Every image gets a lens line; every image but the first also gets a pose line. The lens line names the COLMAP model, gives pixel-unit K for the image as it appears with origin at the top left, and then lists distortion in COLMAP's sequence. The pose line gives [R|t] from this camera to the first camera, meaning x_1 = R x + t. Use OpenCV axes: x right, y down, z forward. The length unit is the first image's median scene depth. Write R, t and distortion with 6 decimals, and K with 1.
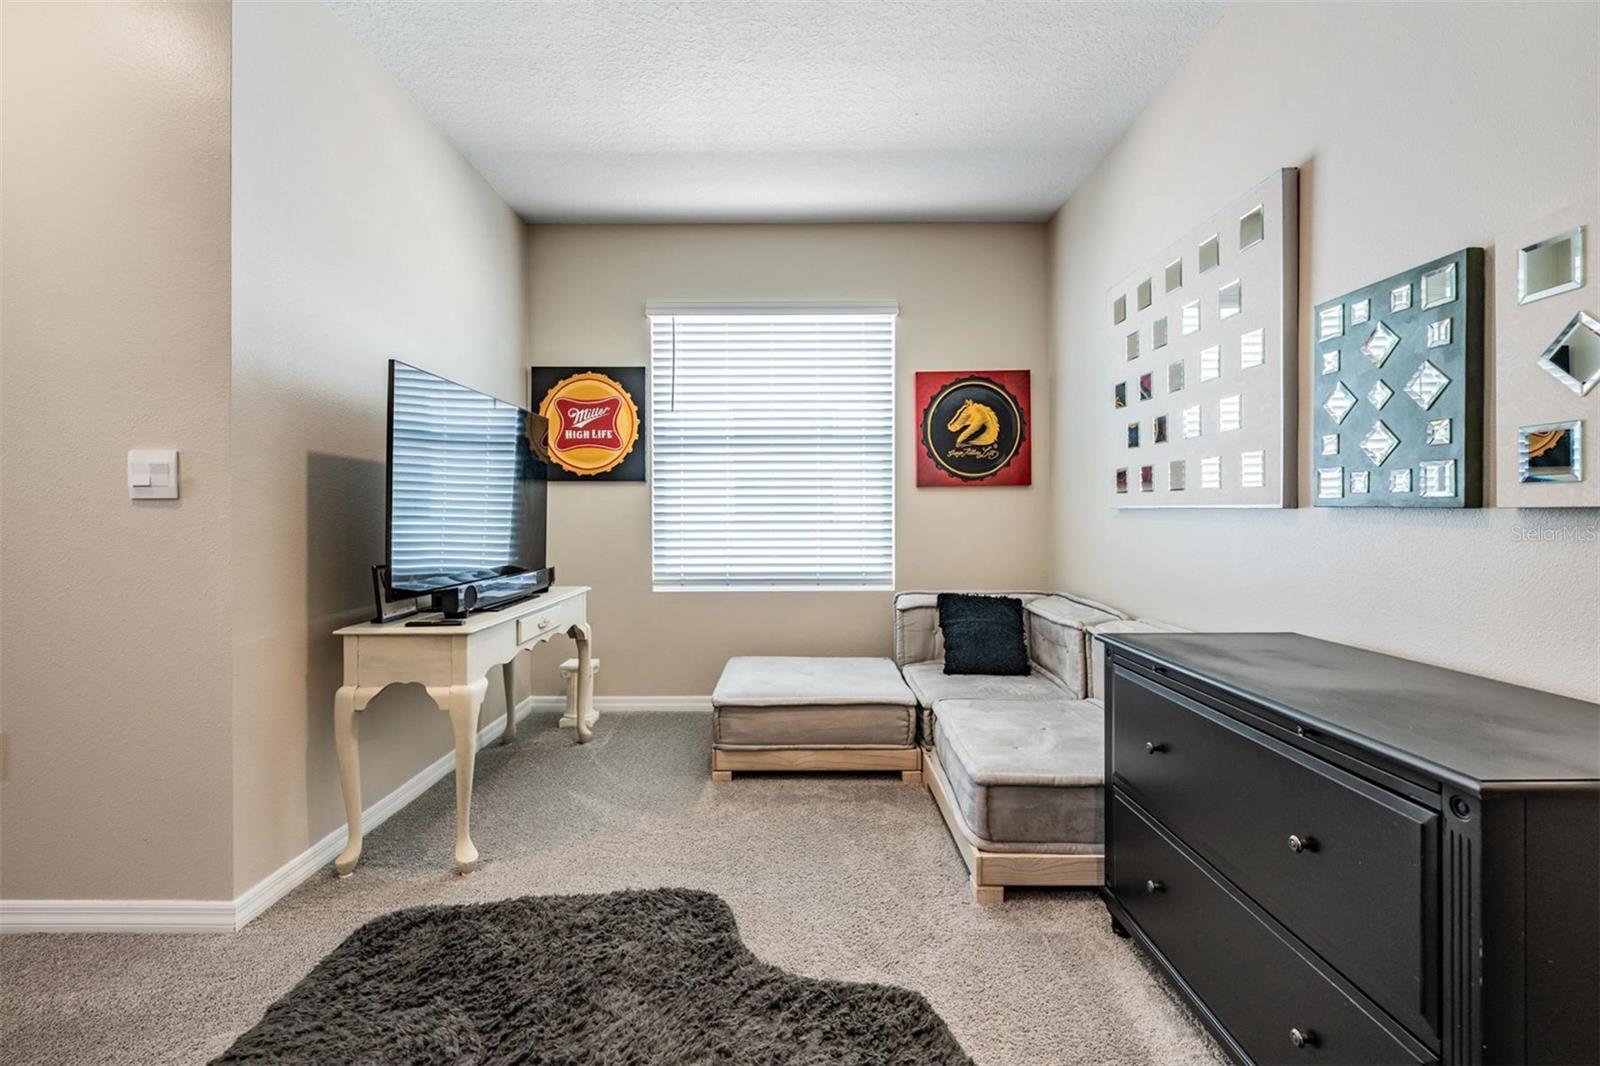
lens RADIAL K [[743.6, 0, 796.4], [0, 743.6, 524.2], [0, 0, 1]] dist [0.005481, -0.002391]
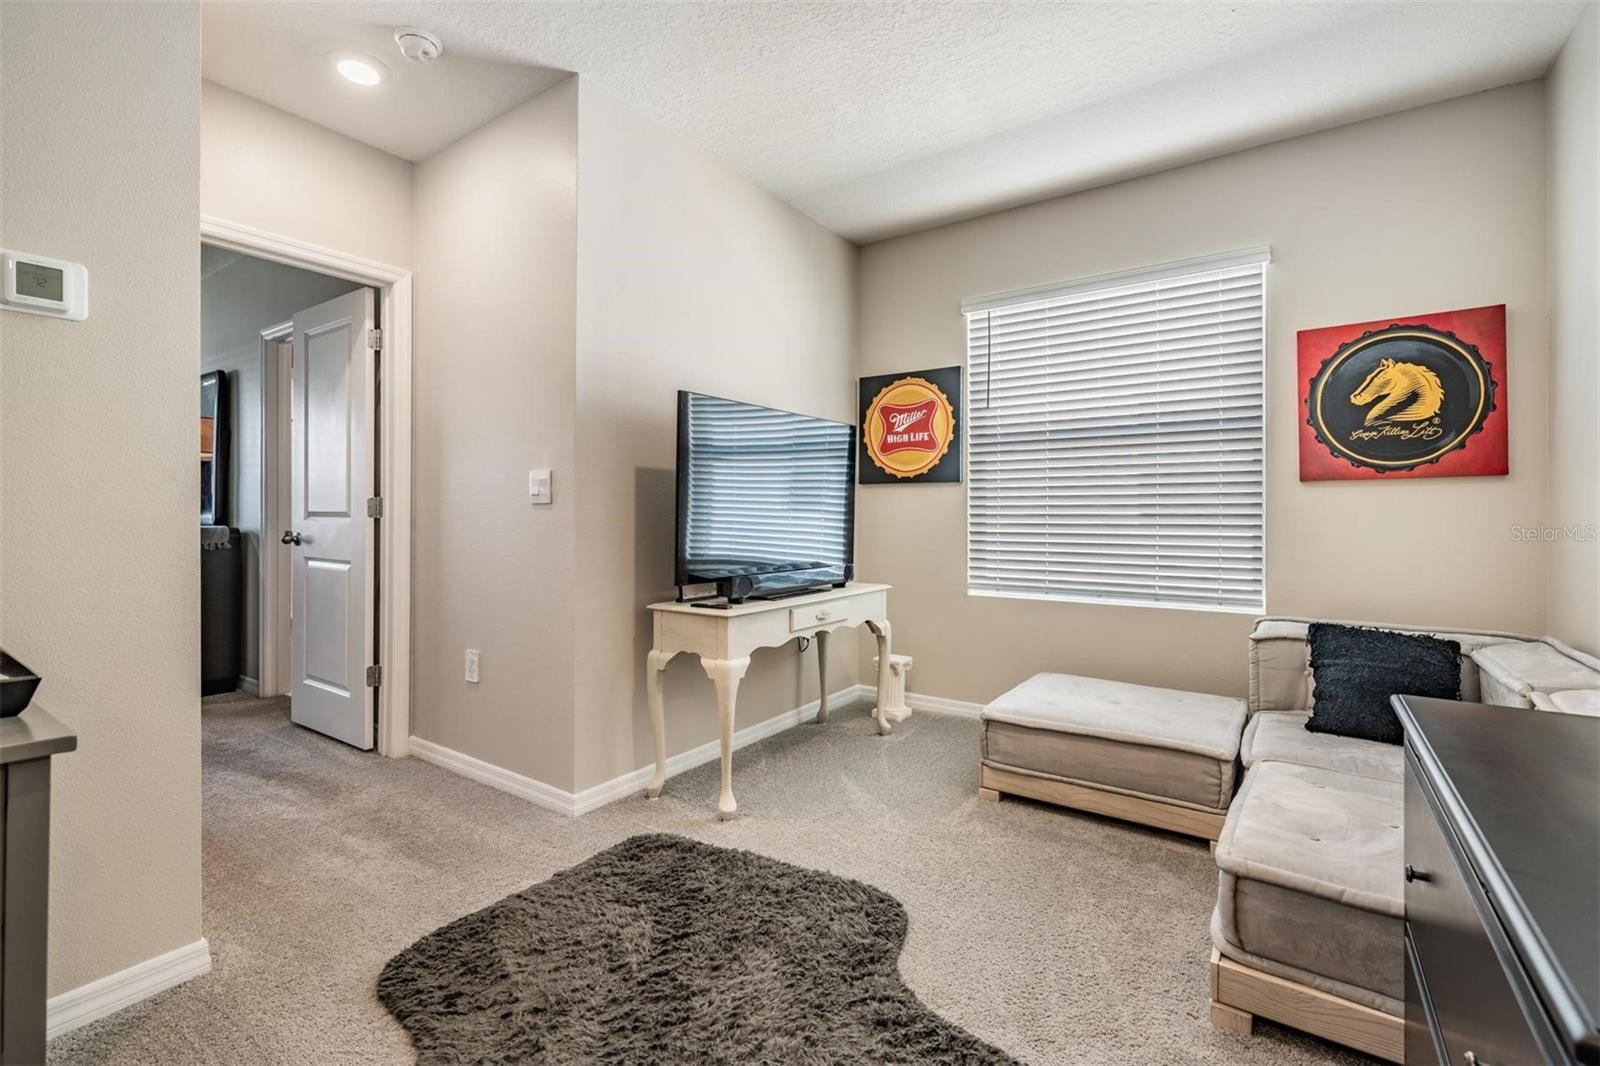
lens RADIAL K [[743.6, 0, 744.9], [0, 743.6, 519.3], [0, 0, 1]] dist [0.005481, -0.002391]
pose [[0.796868, 0.007863, -0.604102, 0.229627], [-0.012096, 0.999923, -0.002941, -0.003029], [0.604032, 0.009651, 0.796901, 0.062471]]
